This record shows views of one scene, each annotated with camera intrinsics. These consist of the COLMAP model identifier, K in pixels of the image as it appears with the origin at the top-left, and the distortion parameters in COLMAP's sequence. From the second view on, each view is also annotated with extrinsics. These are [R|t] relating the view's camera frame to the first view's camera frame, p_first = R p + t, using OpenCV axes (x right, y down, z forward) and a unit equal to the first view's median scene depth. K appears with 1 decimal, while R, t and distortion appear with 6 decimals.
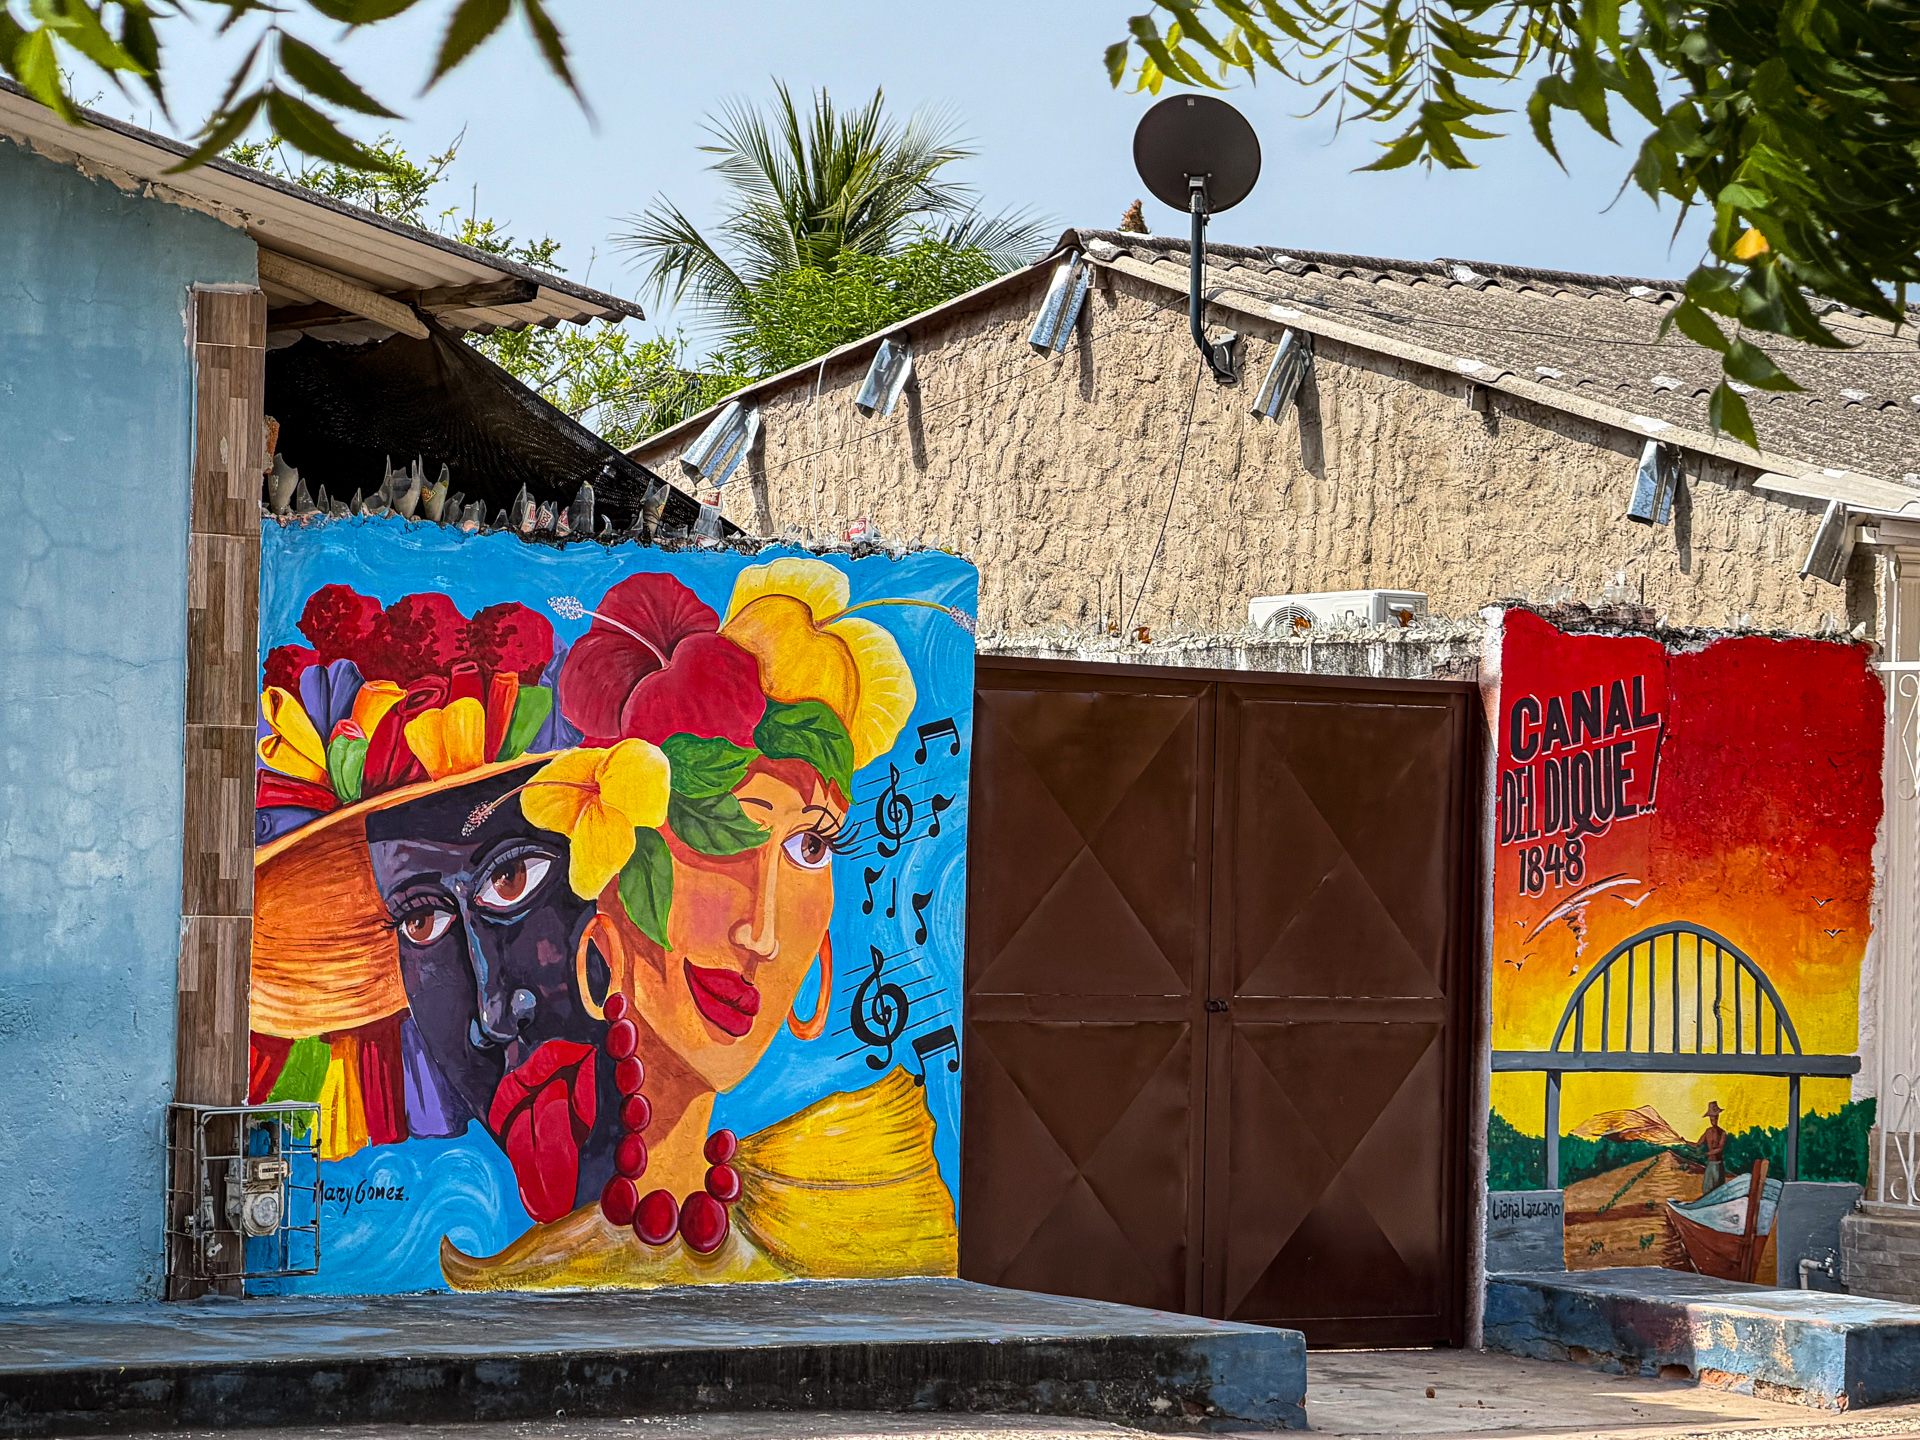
lens RADIAL K [[6305.1, 0, 960.0], [0, 6305.1, 720.0], [0, 0, 1]] dist [0.059323, 0.902217]
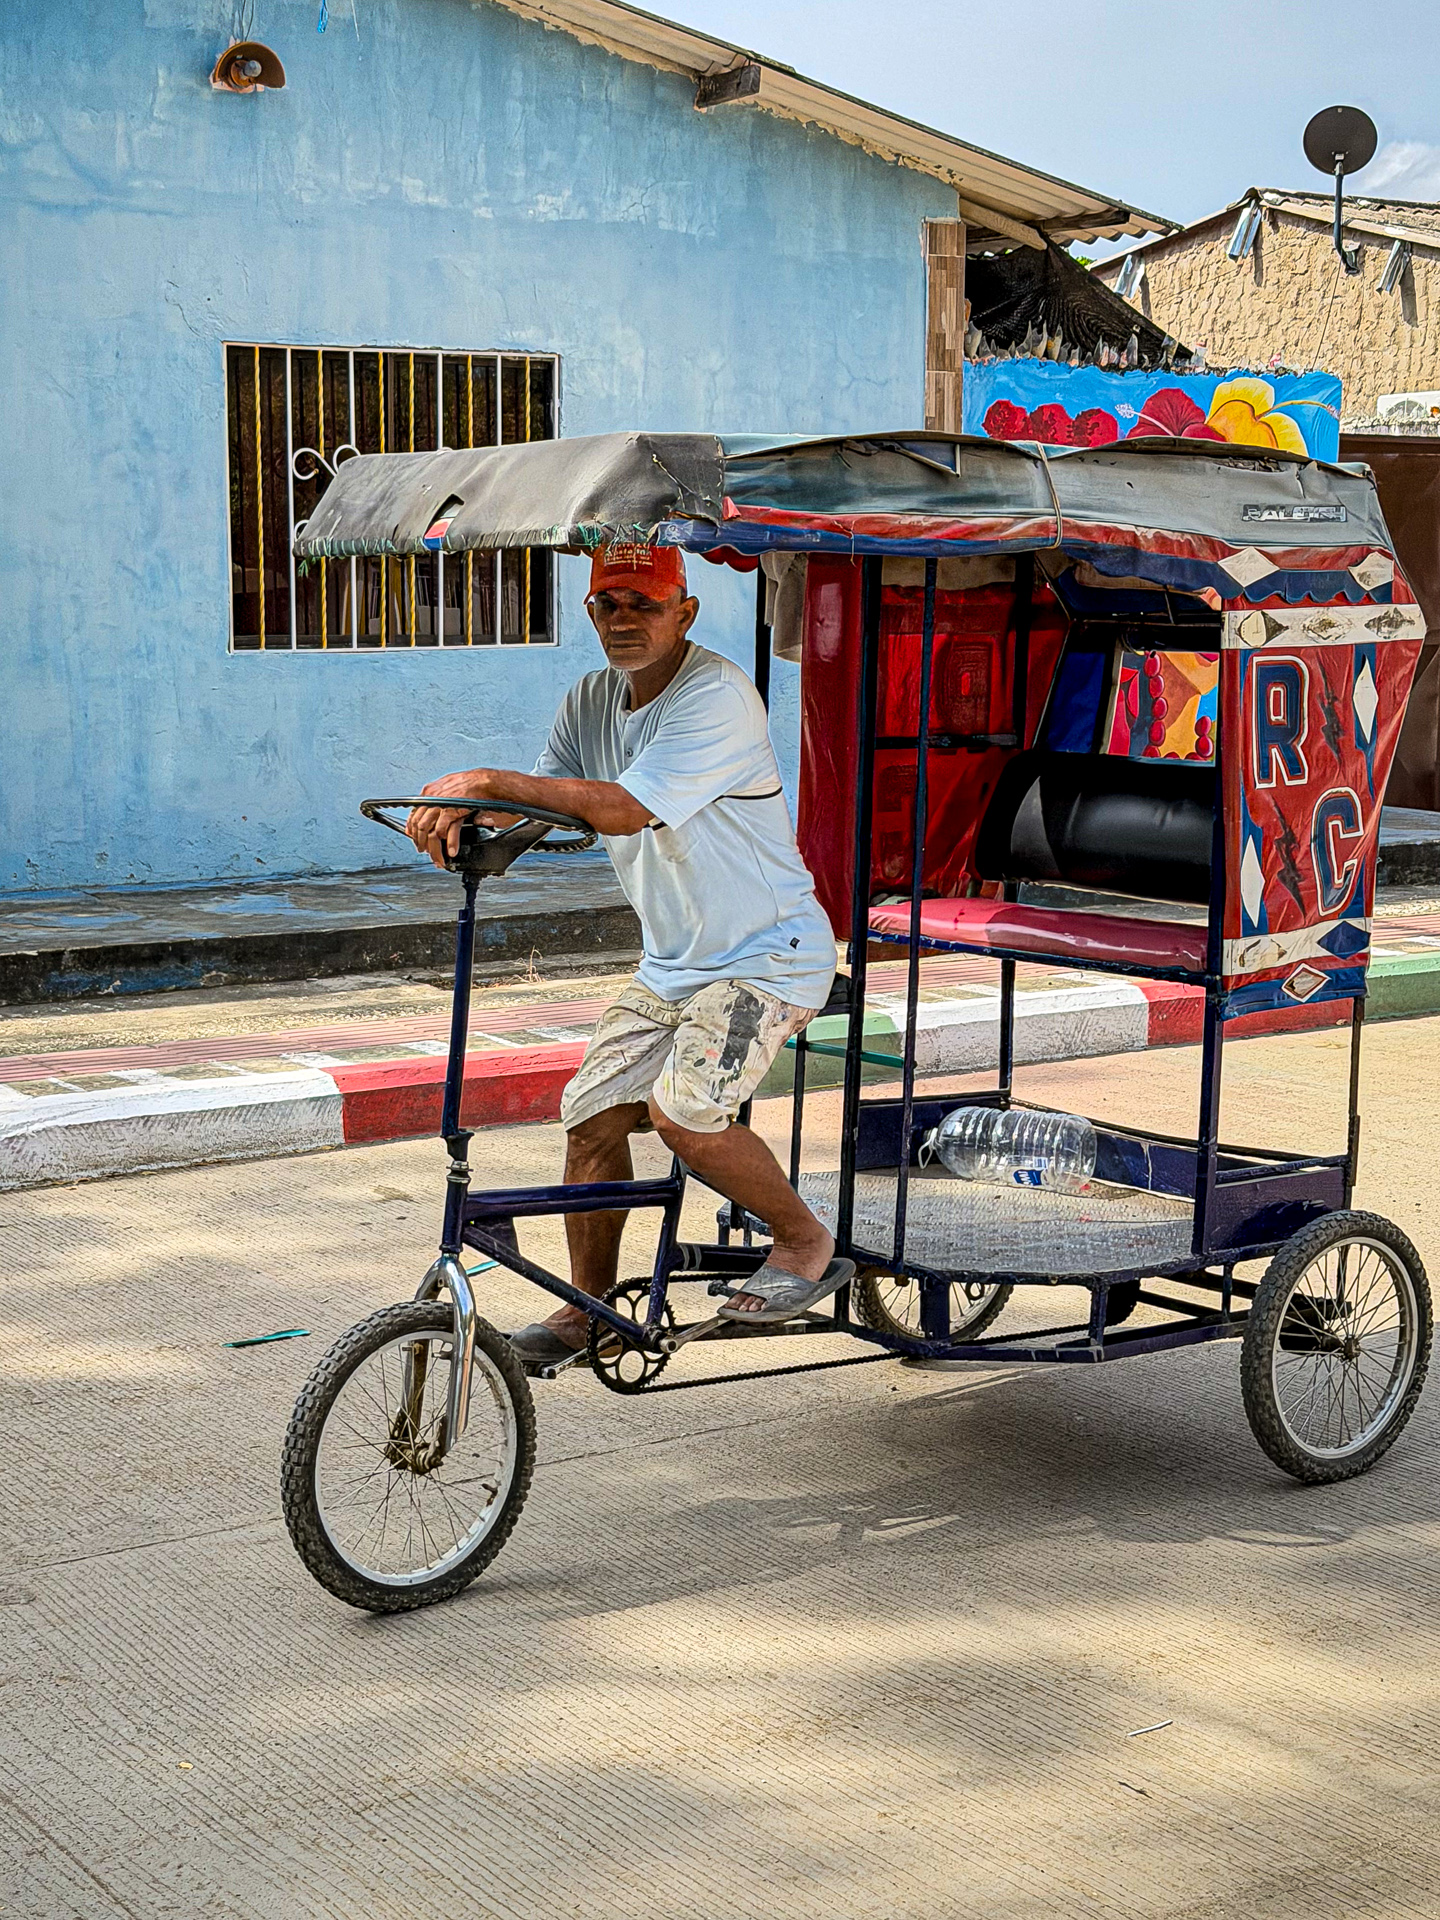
lens RADIAL K [[2974.5, 0, 720.0], [0, 2974.5, 960.0], [0, 0, 1]] dist [0.005152, -0.068910]
pose [[0.999041, -0.017781, -0.040023, -0.136365], [0.024115, 0.986194, 0.163827, -0.005605], [0.036557, -0.164635, 0.985677, 0.179303]]
